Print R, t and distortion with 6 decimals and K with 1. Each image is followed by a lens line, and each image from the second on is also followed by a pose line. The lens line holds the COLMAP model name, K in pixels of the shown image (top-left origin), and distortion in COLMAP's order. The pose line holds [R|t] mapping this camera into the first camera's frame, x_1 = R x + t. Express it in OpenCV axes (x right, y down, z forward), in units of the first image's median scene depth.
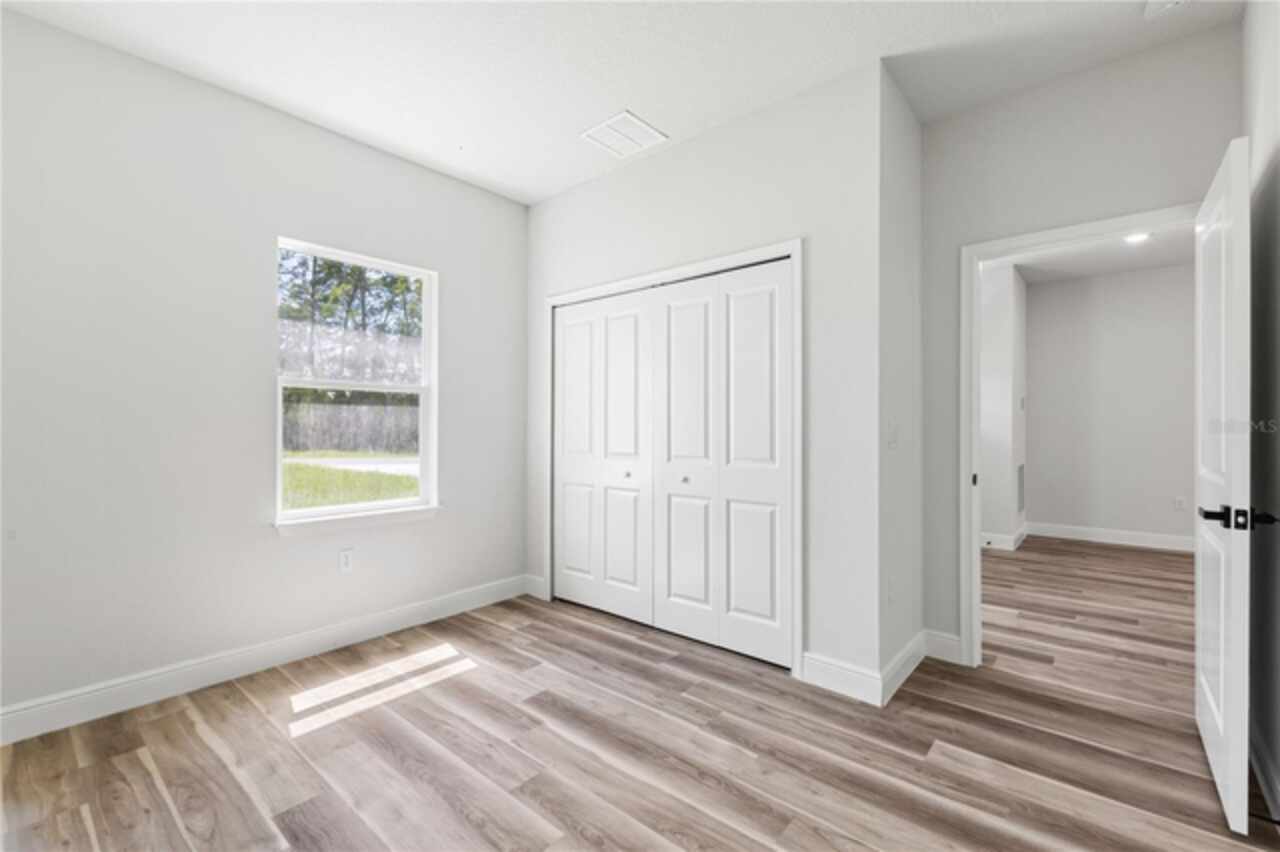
lens RADIAL K [[551.2, 0, 642.5], [0, 551.2, 428.6], [0, 0, 1]] dist [0.001474, -0.000832]
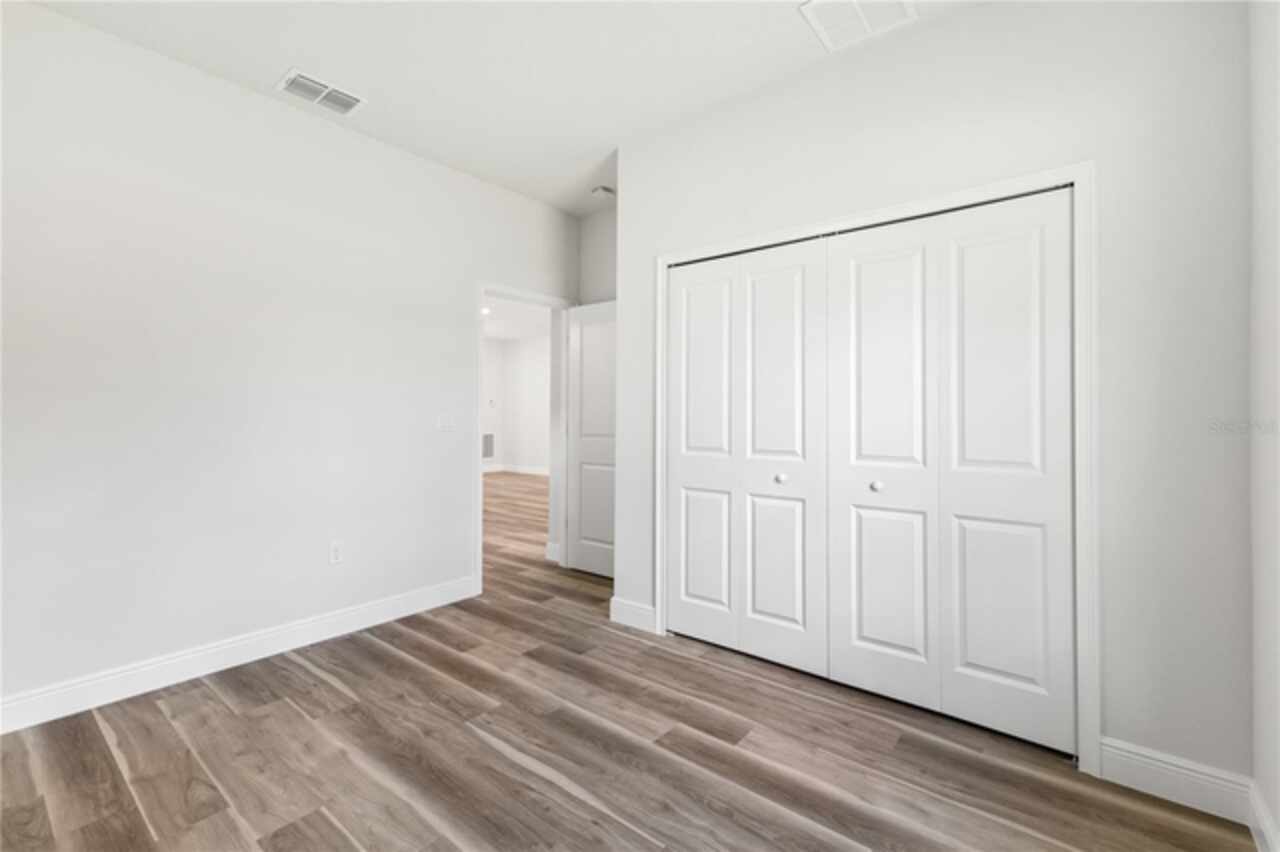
lens RADIAL K [[551.2, 0, 636.3], [0, 551.2, 415.5], [0, 0, 1]] dist [0.001474, -0.000832]
pose [[0.999842, 0.007639, 0.016073, -0.234860], [-0.007494, 0.999931, -0.009079, 0.002439], [-0.016142, 0.008958, 0.999830, 0.210984]]
